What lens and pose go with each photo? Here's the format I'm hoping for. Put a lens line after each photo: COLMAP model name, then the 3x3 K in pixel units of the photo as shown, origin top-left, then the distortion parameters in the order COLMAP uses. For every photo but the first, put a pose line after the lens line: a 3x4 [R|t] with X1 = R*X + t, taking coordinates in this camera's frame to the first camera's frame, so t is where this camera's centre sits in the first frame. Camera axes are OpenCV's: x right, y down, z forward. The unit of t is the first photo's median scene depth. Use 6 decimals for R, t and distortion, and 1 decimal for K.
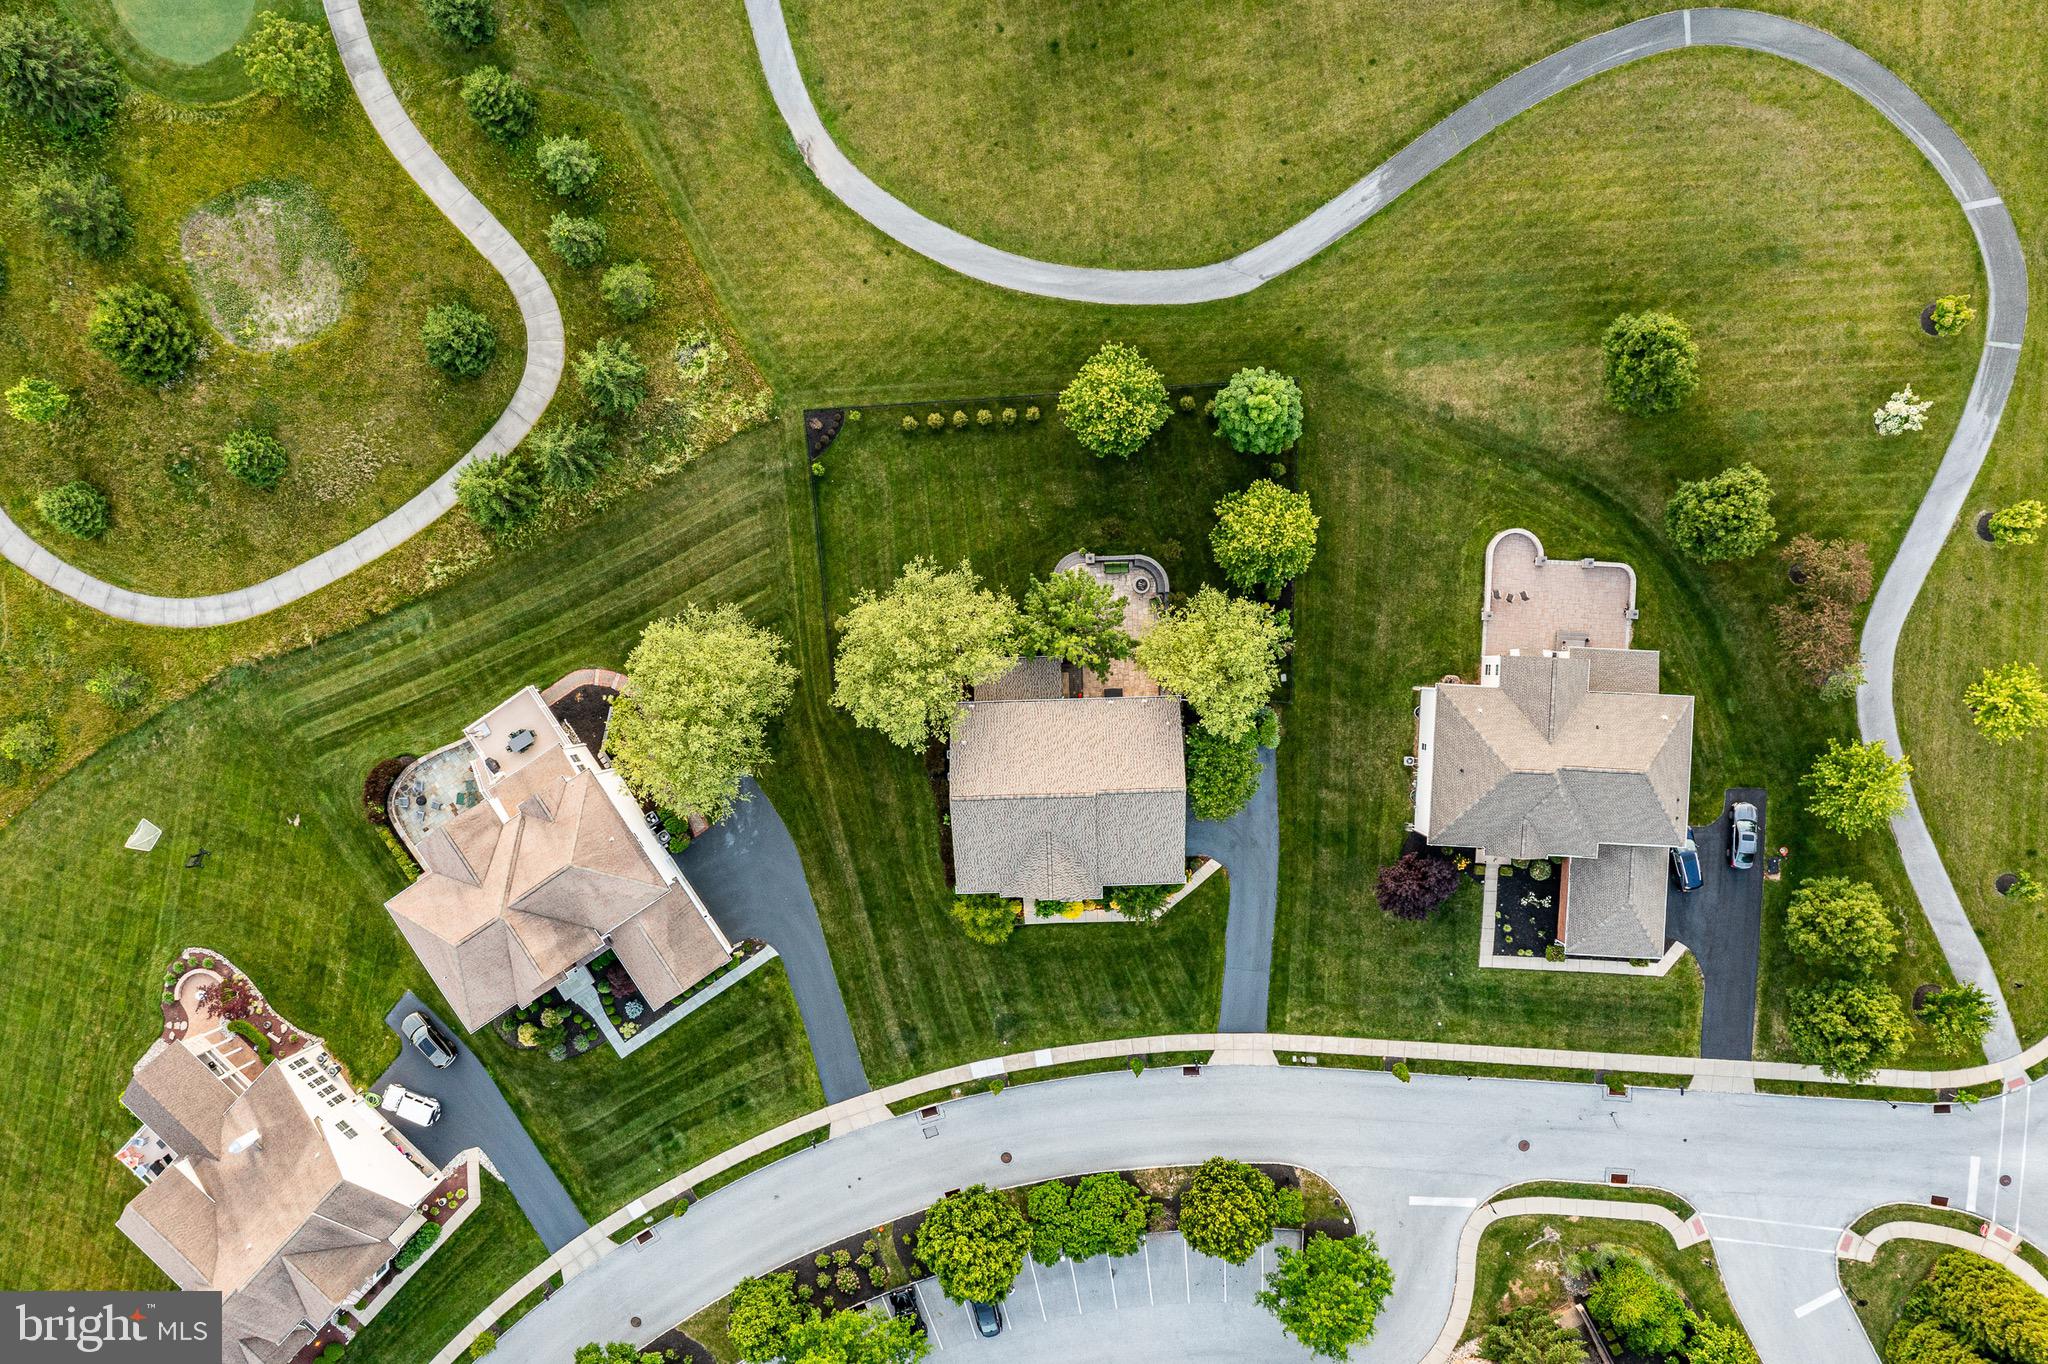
lens RADIAL K [[1643.0, 0, 1024.0], [0, 1643.0, 682.0], [0, 0, 1]] dist [-0.010738, 0.003175]
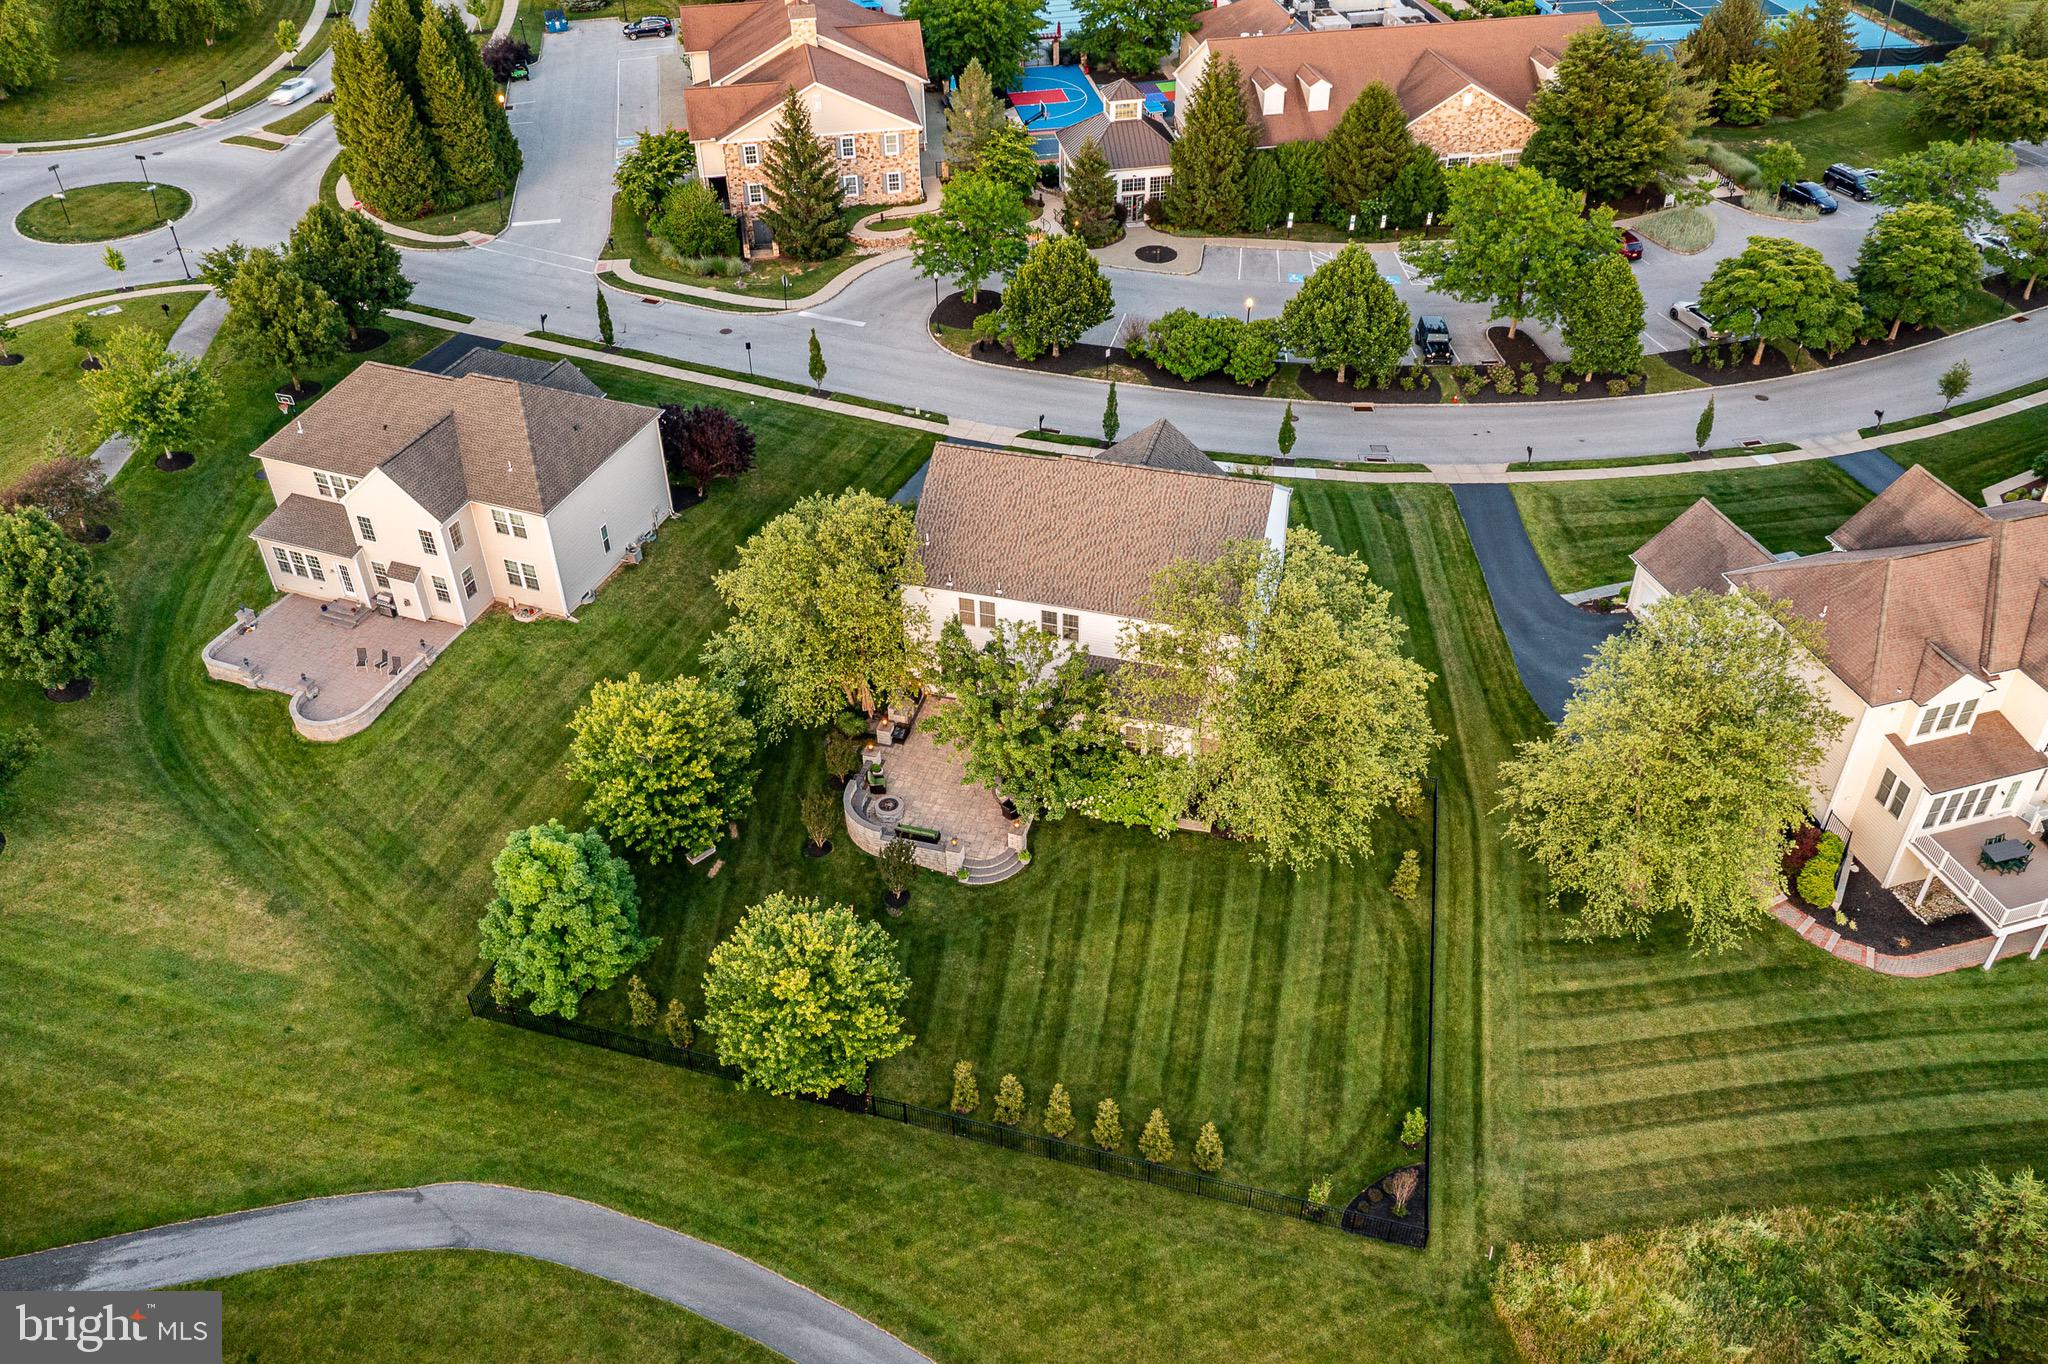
lens RADIAL K [[1643.0, 0, 1024.0], [0, 1643.0, 682.0], [0, 0, 1]] dist [-0.010738, 0.003175]
pose [[-0.950539, -0.153104, 0.270249, -0.129250], [0.307167, -0.592443, 0.744755, -0.459815], [0.046082, 0.790930, 0.610168, 0.598765]]
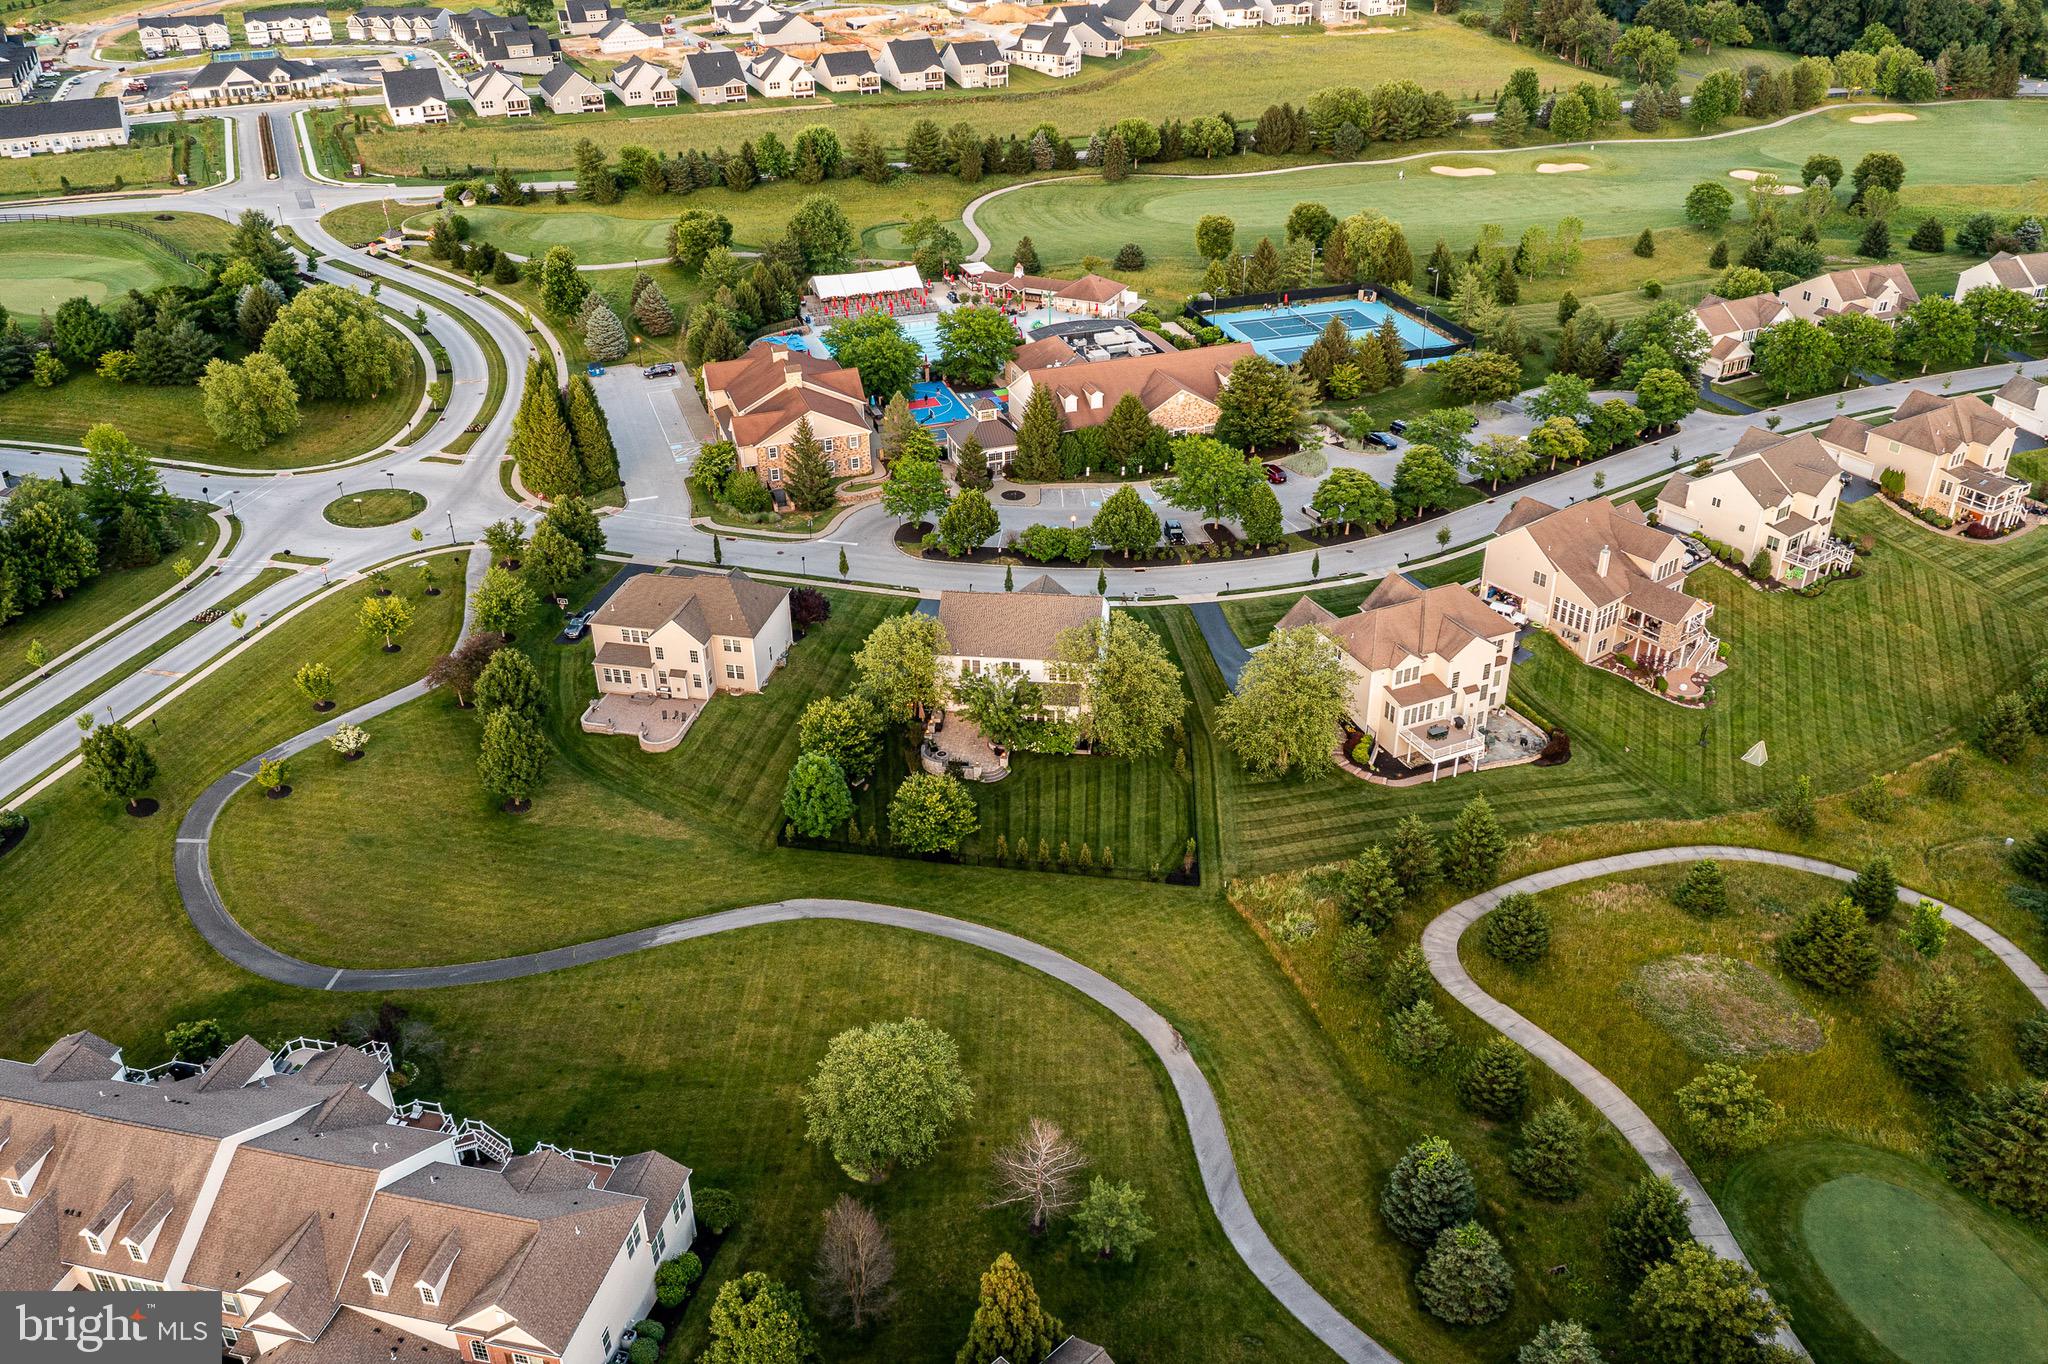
lens RADIAL K [[1655.9, 0, 1024.0], [0, 1655.9, 682.0], [0, 0, 1]] dist [-0.009280, 0.007268]
pose [[-0.985610, -0.042379, 0.163637, -0.199747], [0.162694, -0.500507, 0.850308, -1.112608], [0.045866, 0.864695, 0.500199, 0.305857]]
